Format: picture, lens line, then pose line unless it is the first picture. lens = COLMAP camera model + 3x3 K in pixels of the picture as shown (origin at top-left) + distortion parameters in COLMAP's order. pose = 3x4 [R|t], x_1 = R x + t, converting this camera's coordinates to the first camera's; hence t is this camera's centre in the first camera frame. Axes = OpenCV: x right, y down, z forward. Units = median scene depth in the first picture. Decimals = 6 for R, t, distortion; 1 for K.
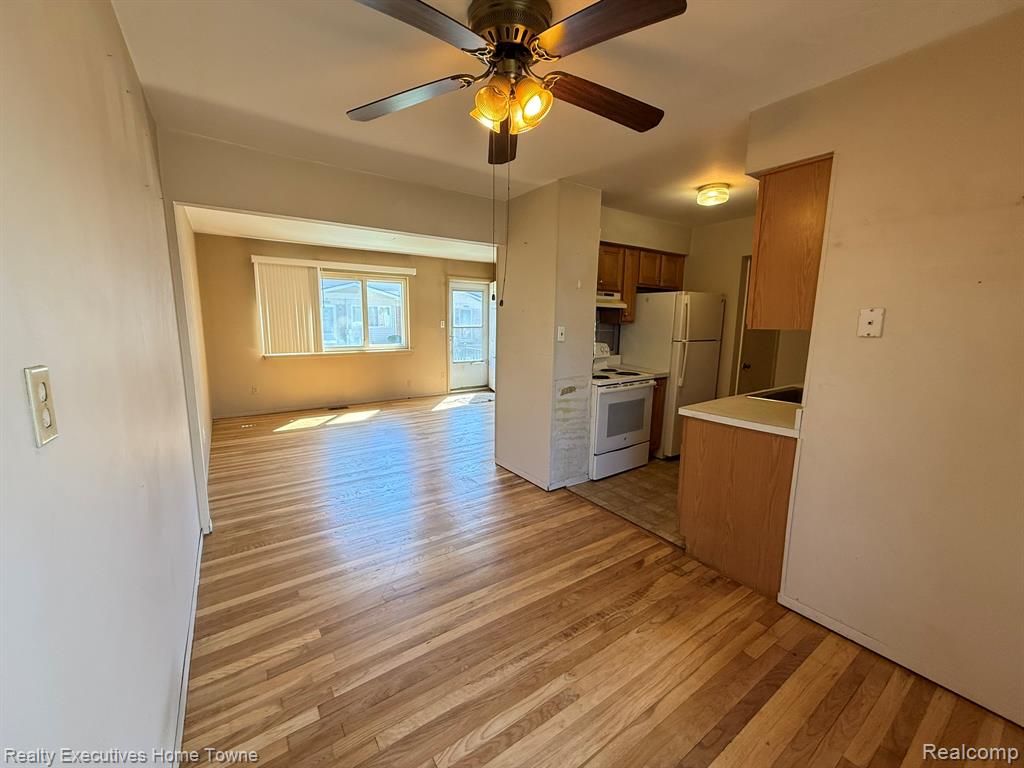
lens RADIAL K [[408.6, 0, 508.0], [0, 408.6, 381.6], [0, 0, 1]] dist [0.002273, 0.000181]
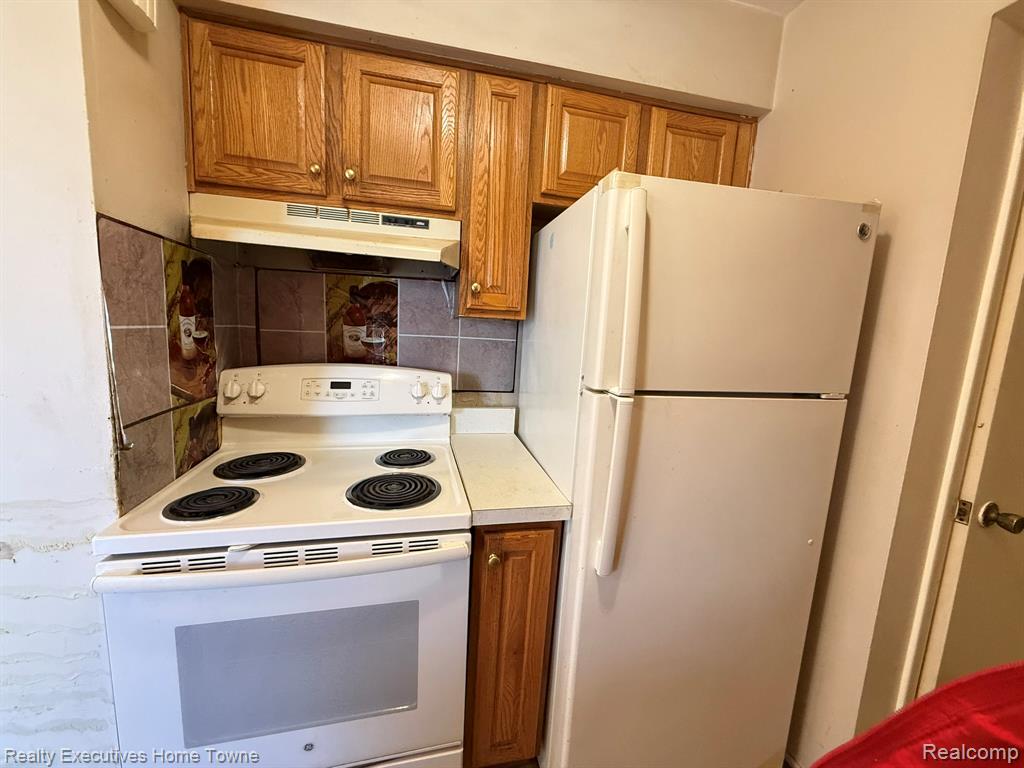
lens RADIAL K [[408.6, 0, 508.0], [0, 408.6, 381.6], [0, 0, 1]] dist [0.002273, 0.000181]
pose [[0.932924, 0.080602, -0.350937, 0.436234], [-0.089173, 0.995982, -0.008303, -0.093603], [0.348857, 0.039040, 0.936362, 0.729848]]
